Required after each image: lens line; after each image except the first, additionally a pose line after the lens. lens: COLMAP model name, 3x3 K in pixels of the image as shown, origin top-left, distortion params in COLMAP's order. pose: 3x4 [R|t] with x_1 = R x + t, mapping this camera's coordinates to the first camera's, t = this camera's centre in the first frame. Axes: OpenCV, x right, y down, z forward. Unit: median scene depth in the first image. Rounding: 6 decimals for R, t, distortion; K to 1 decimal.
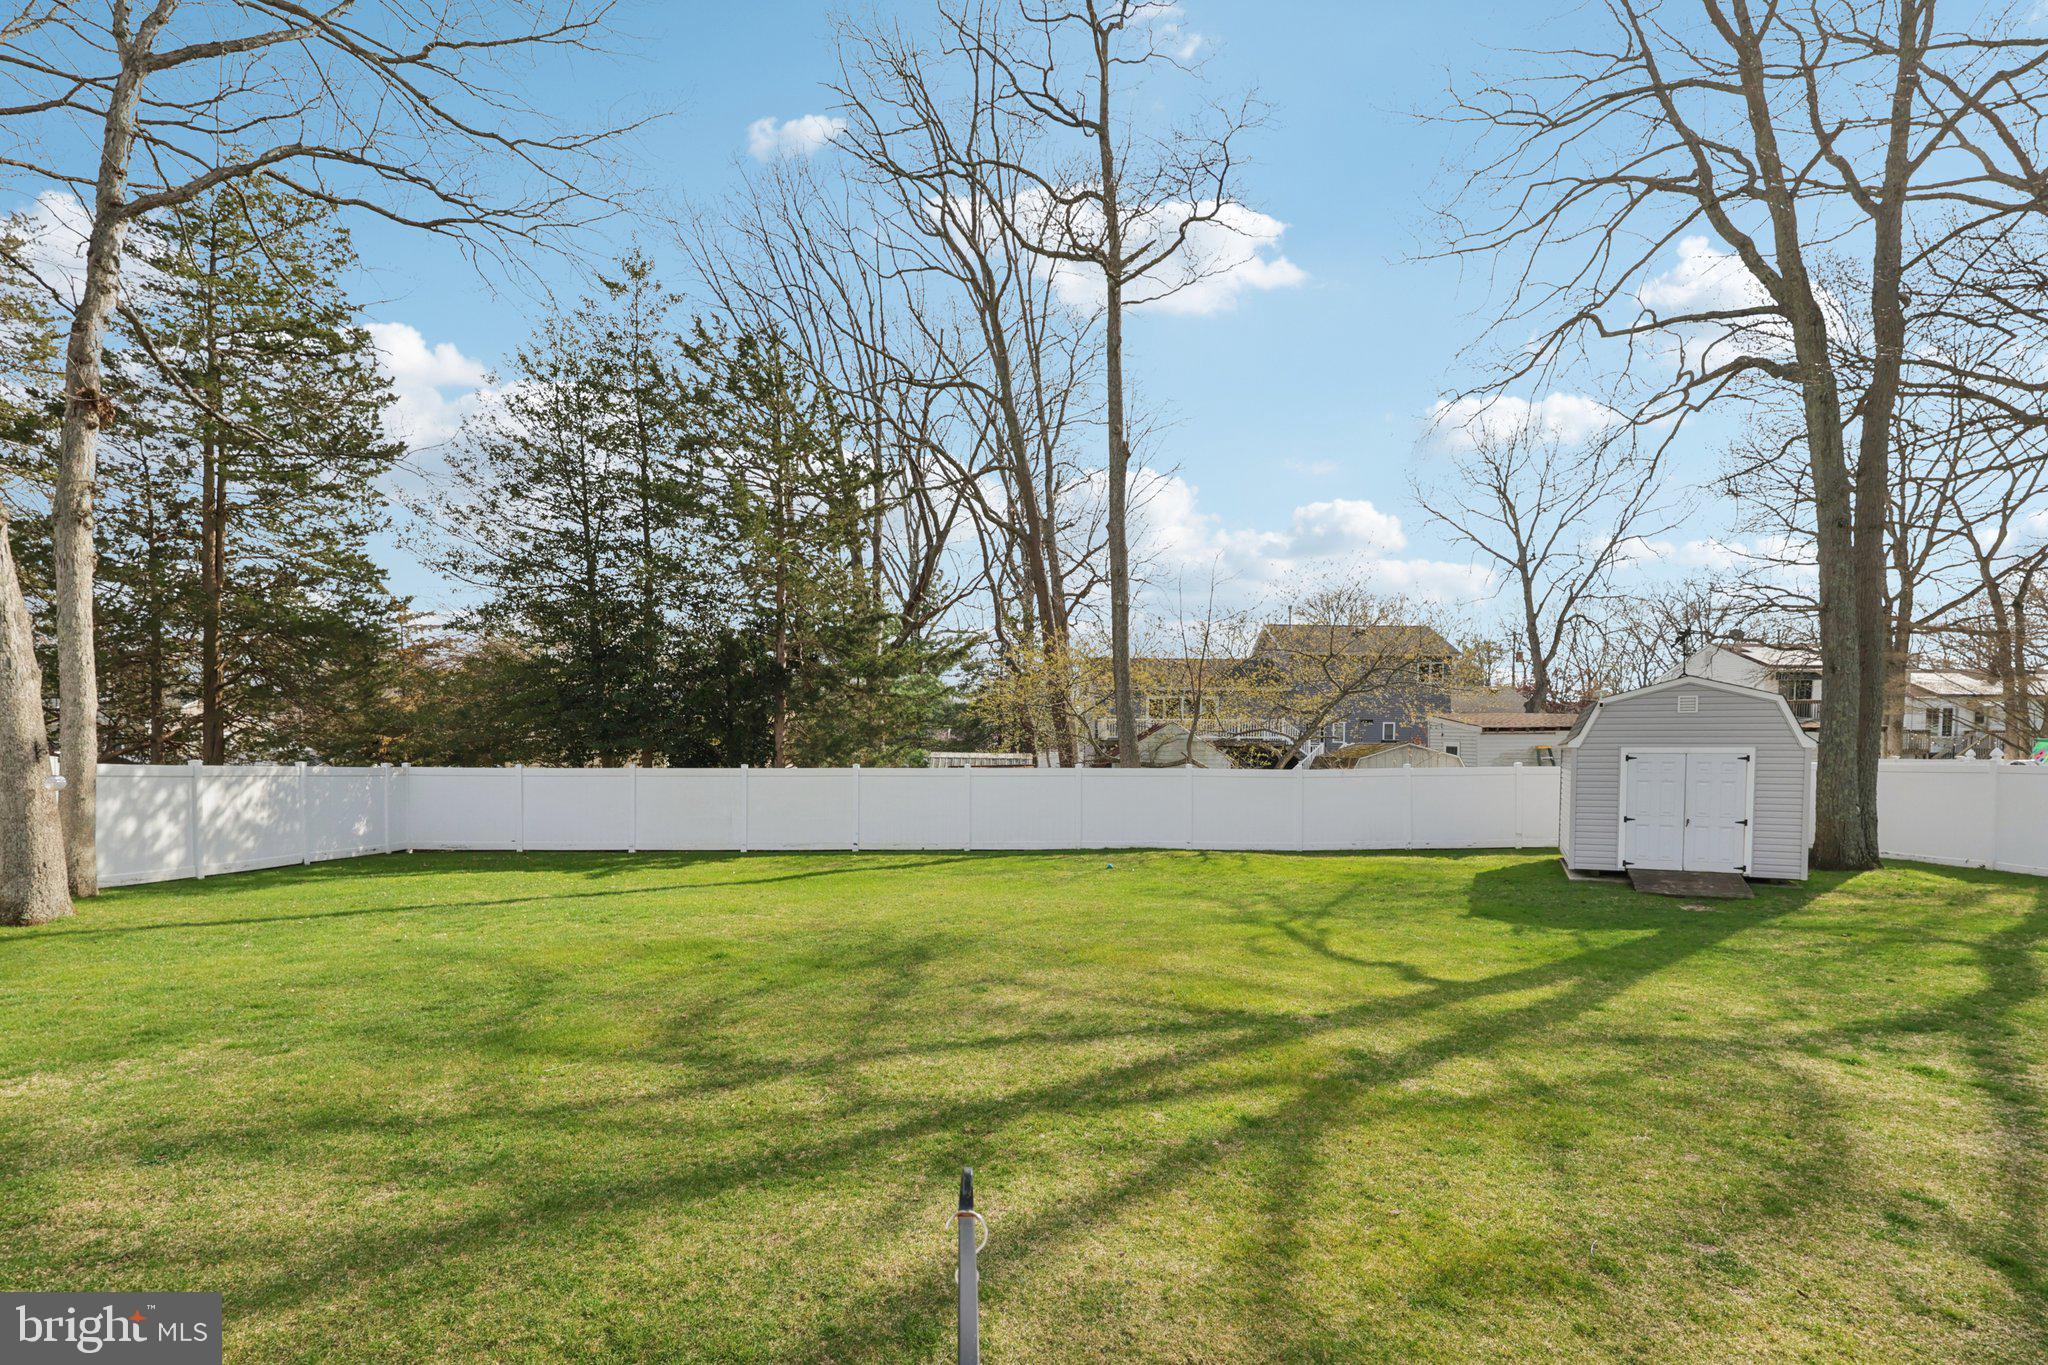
lens RADIAL K [[962.6, 0, 1019.1], [0, 962.6, 785.6], [0, 0, 1]] dist [-0.000421, 0.000021]
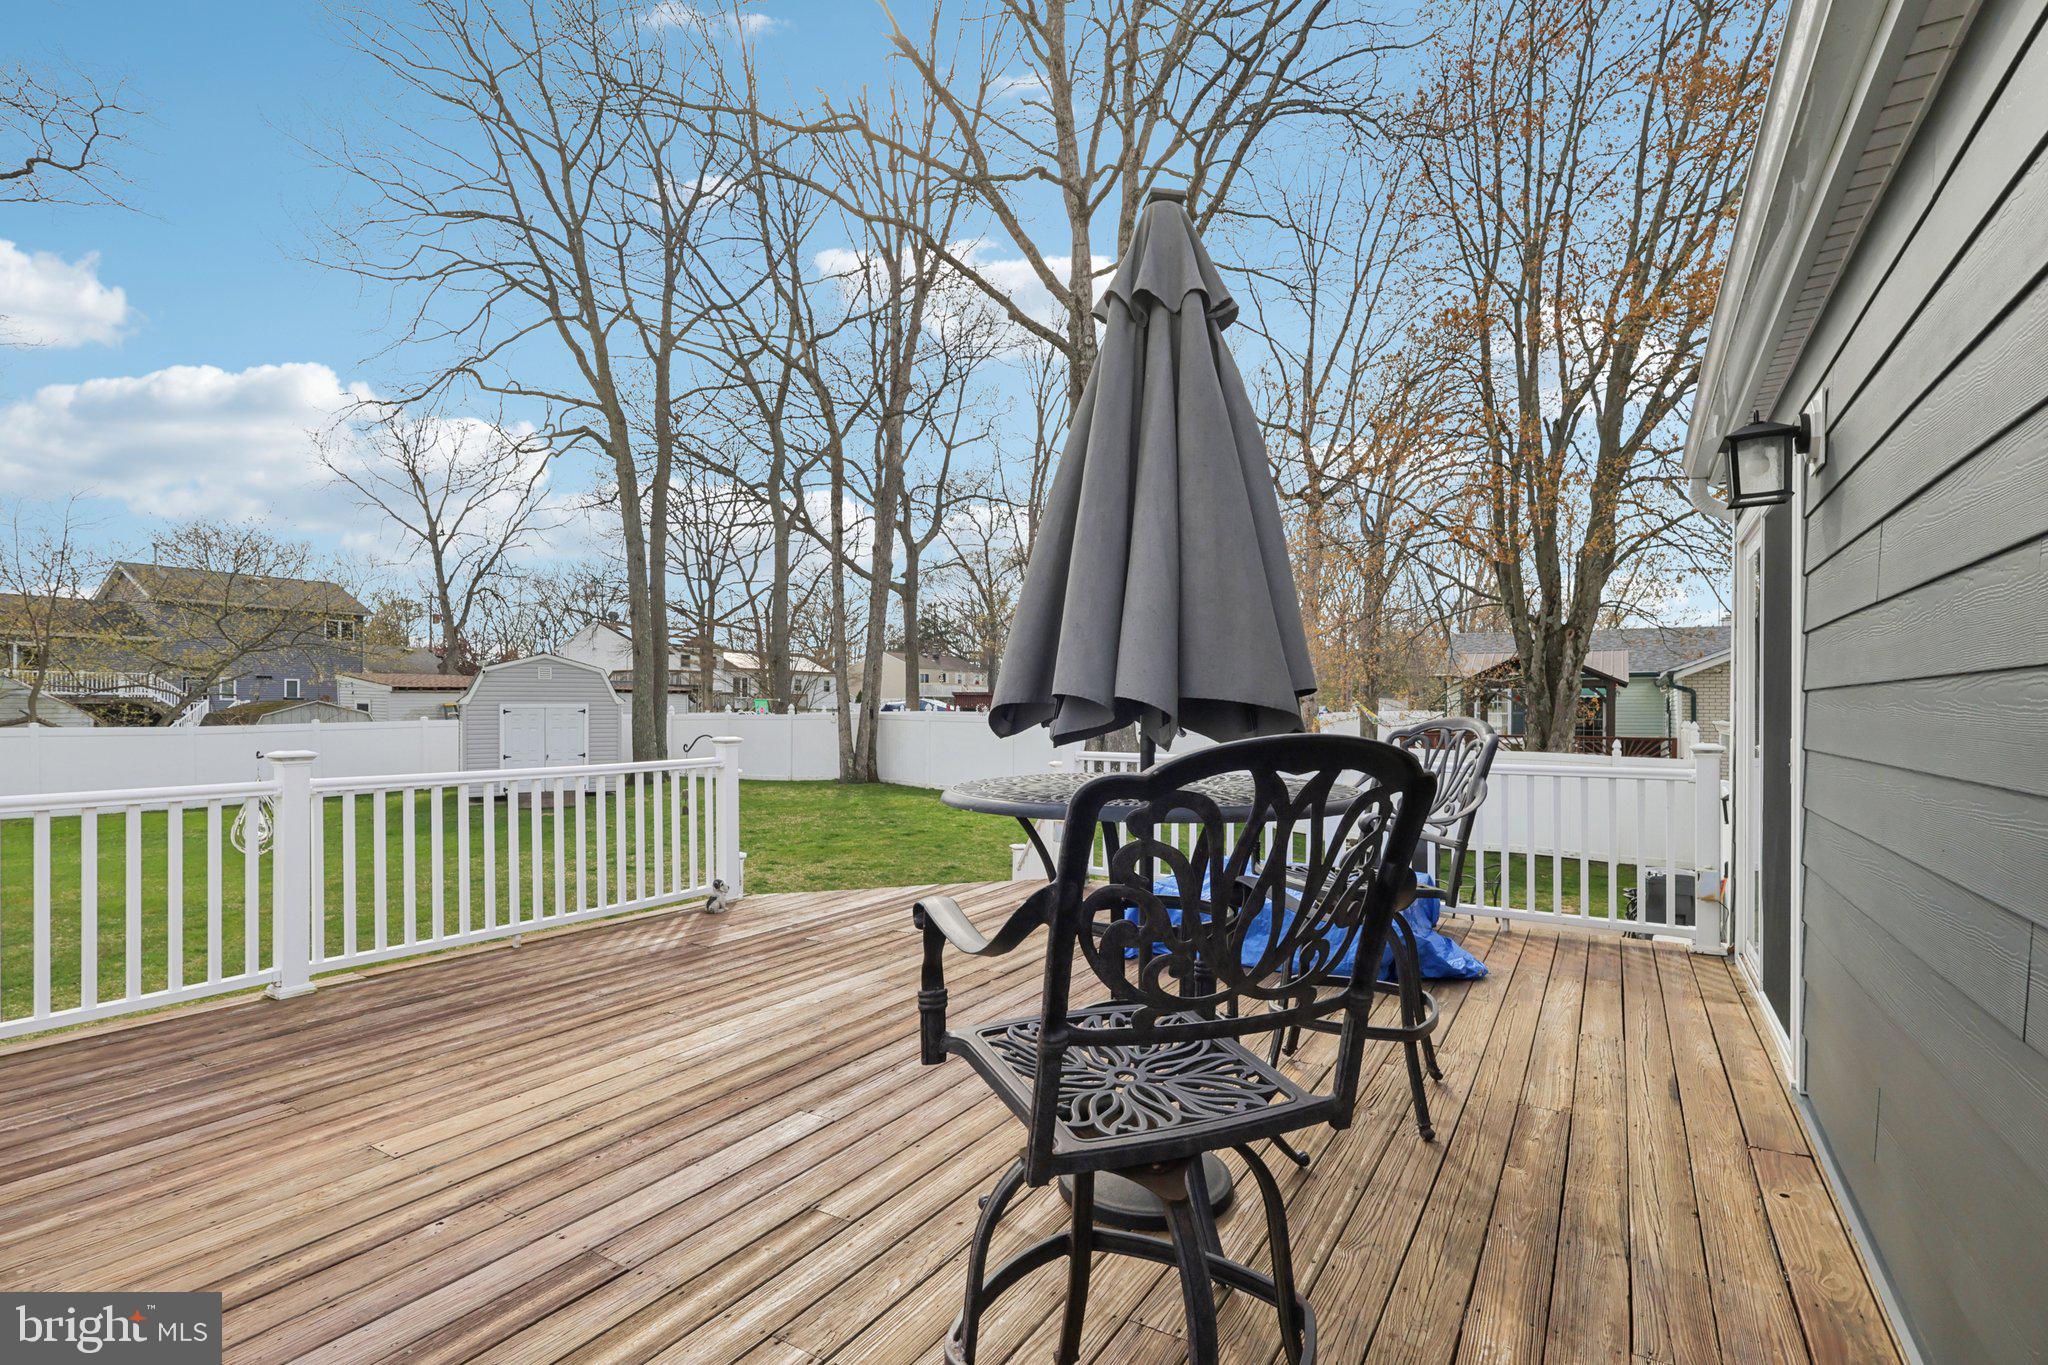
lens RADIAL K [[962.6, 0, 1041.7], [0, 962.6, 712.9], [0, 0, 1]] dist [-0.000421, 0.000021]
pose [[0.513989, -0.007899, 0.857760, -0.077365], [0.035611, 0.999292, -0.012136, 0.008868], [-0.857057, 0.036784, 0.513907, -0.186766]]
